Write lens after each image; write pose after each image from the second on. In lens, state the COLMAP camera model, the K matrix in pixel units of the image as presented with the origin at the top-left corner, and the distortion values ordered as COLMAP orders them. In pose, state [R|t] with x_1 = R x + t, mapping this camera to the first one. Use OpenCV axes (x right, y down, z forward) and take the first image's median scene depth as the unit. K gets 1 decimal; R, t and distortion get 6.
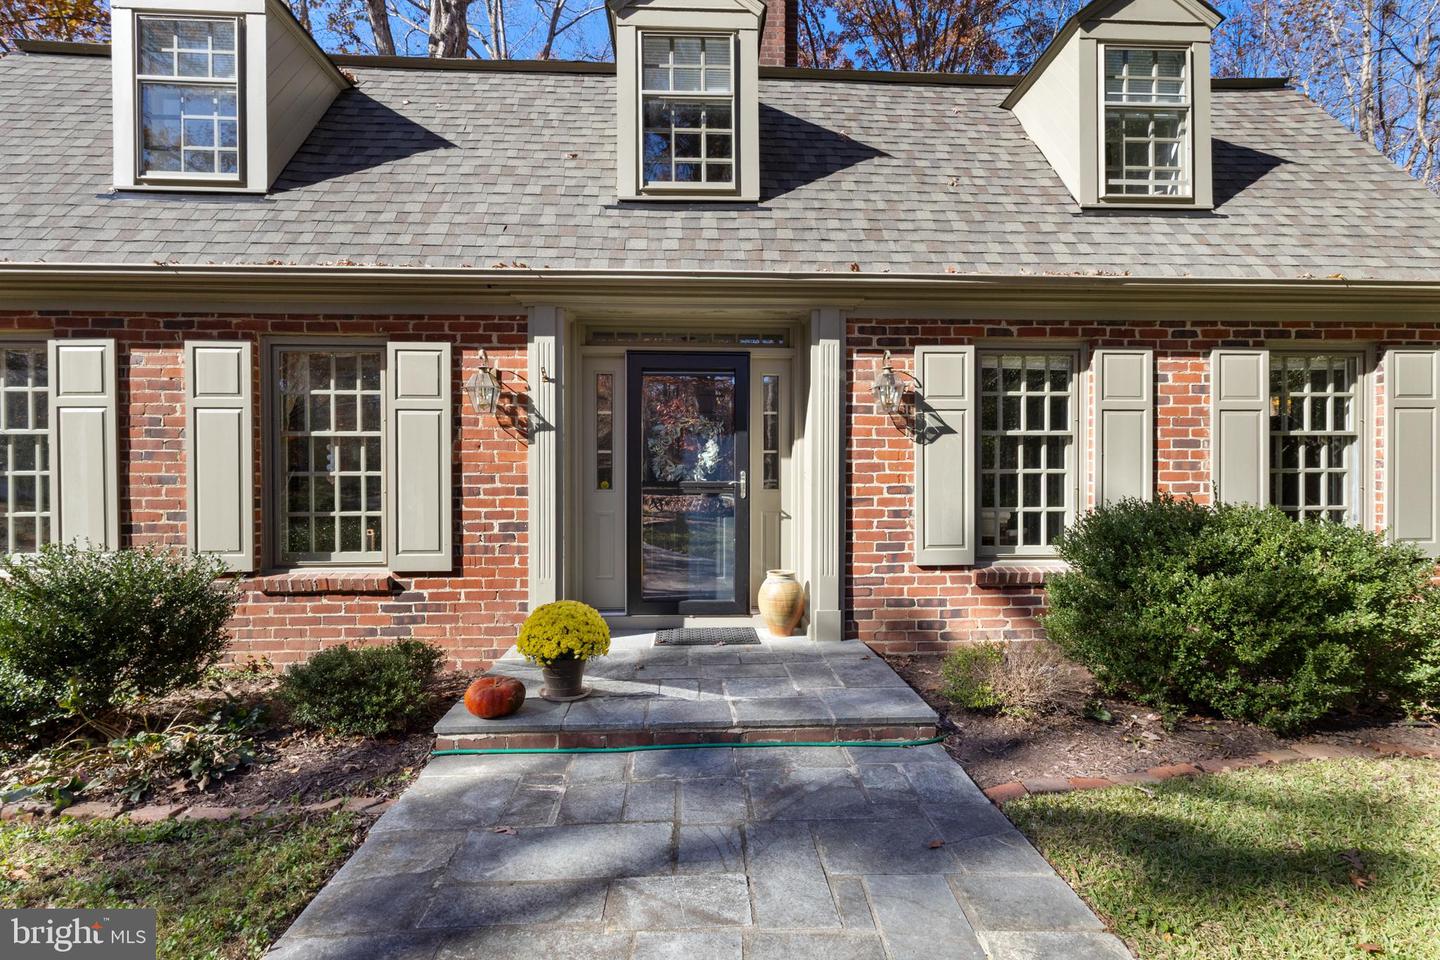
lens RADIAL K [[651.4, 0, 713.5], [0, 651.4, 489.7], [0, 0, 1]] dist [0.002724, 0.000234]
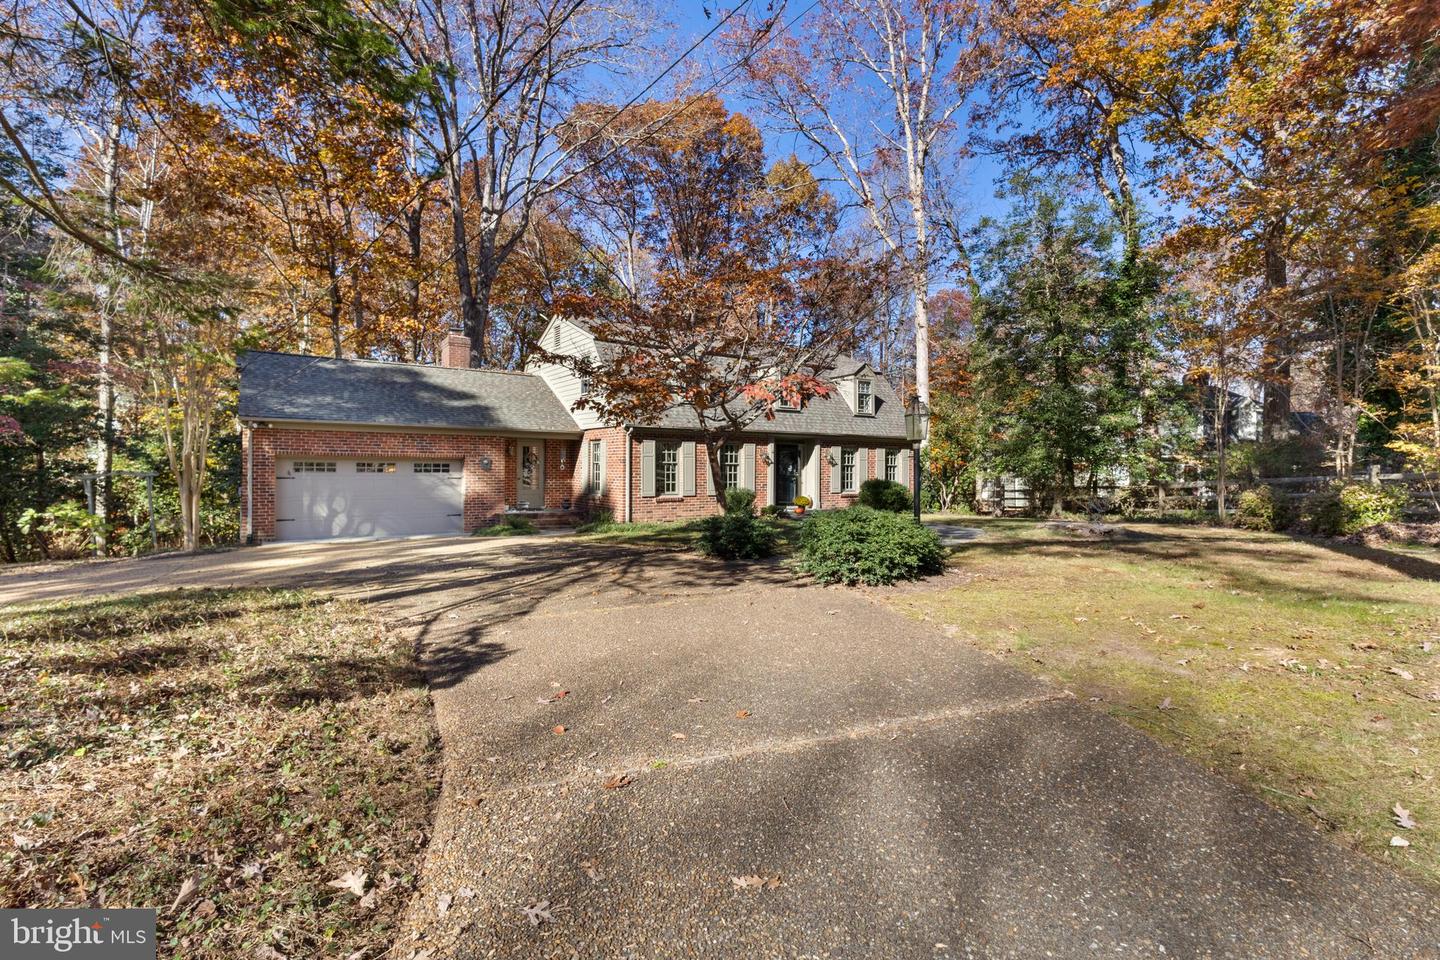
lens RADIAL K [[681.5, 0, 724.5], [0, 681.5, 471.6], [0, 0, 1]] dist [-0.000540, -0.000048]
pose [[0.851225, 0.003551, 0.524789, -2.915163], [0.000380, 0.999973, -0.007383, 0.001409], [-0.524801, 0.006483, 0.851200, -2.778569]]
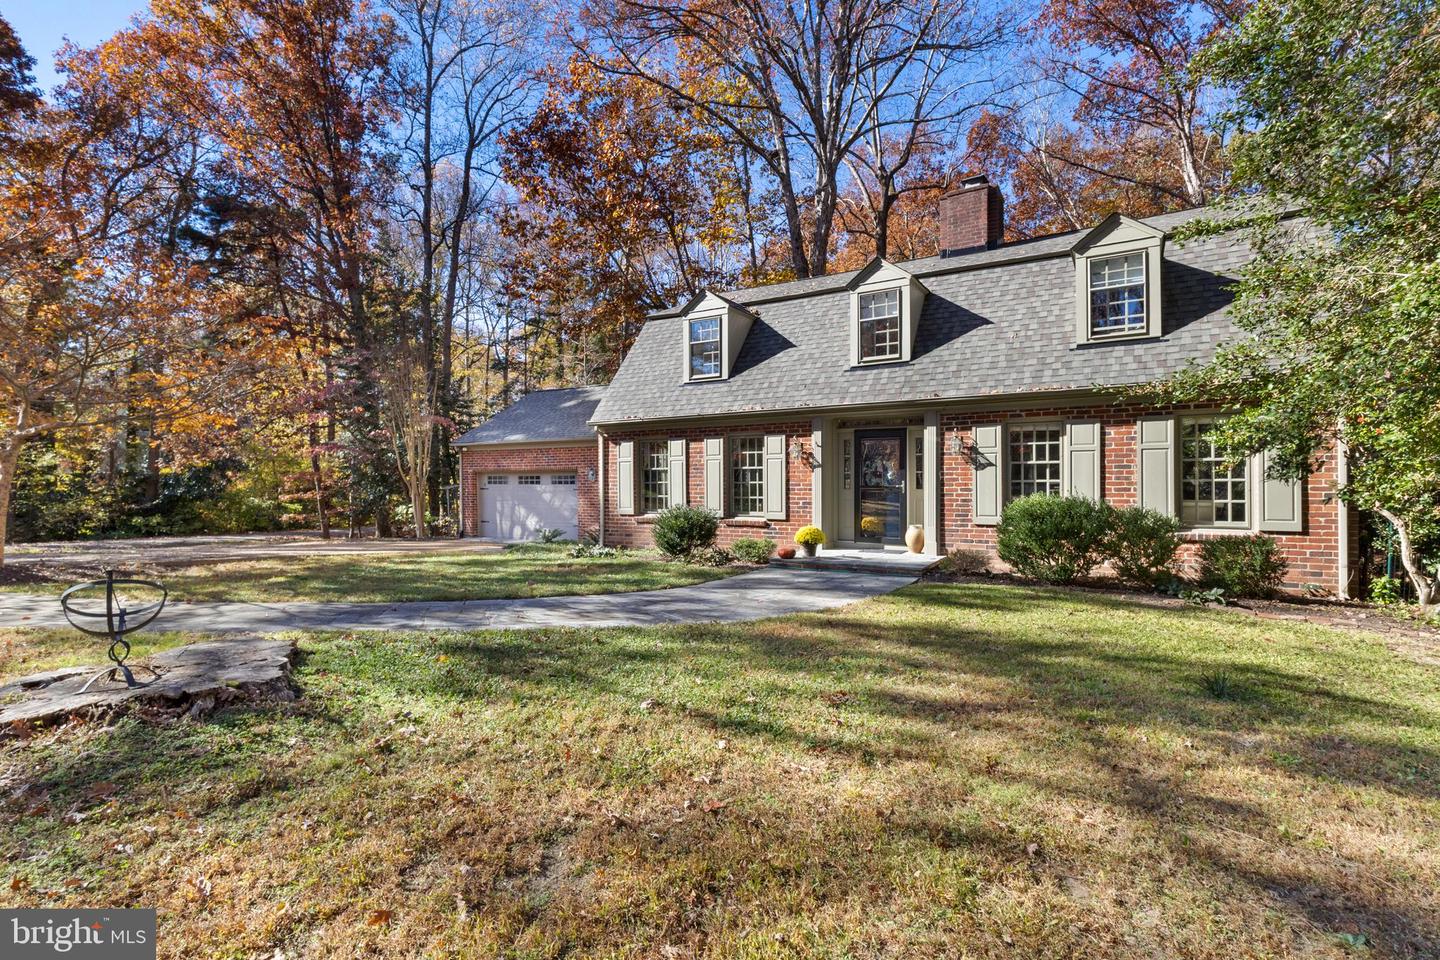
lens RADIAL K [[679.9, 0, 718.4], [0, 679.9, 494.9], [0, 0, 1]] dist [-0.000618, -0.000147]
pose [[0.826365, 0.009999, -0.563047, 0.887120], [-0.001520, 0.999878, 0.015525, -0.017050], [0.563134, -0.011974, 0.826279, -1.374134]]
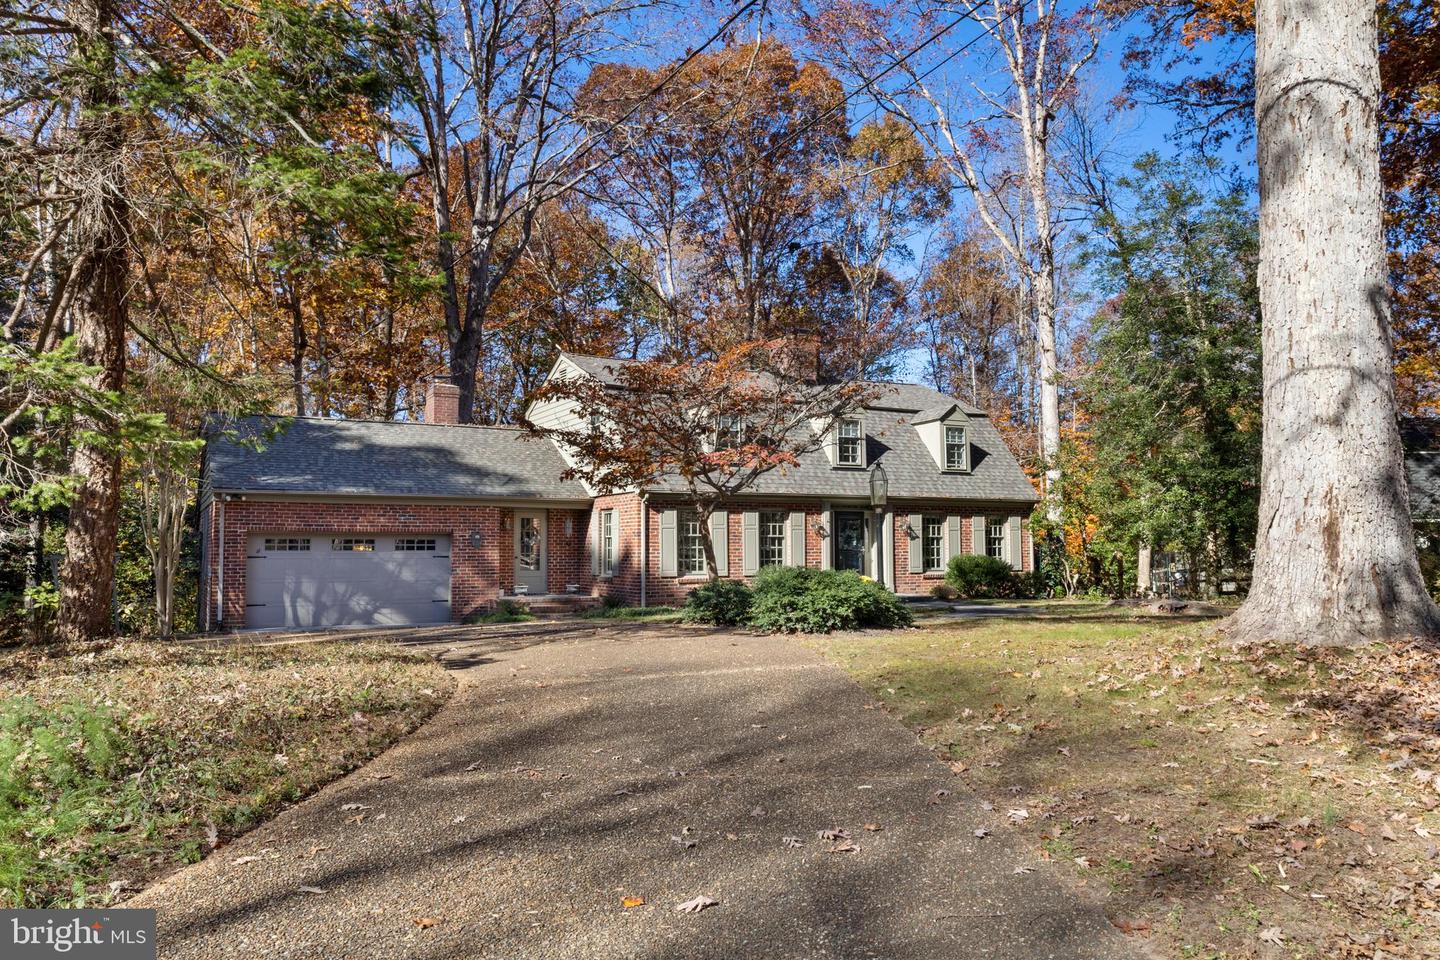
lens RADIAL K [[1048.6, 0, 716.5], [0, 1048.6, 497.4], [0, 0, 1]] dist [0.000060, -0.000066]
pose [[0.904211, 0.020015, 0.426616, -3.156107], [0.008141, 0.997912, -0.064073, 0.060638], [-0.427008, 0.061409, 0.902160, -3.836646]]
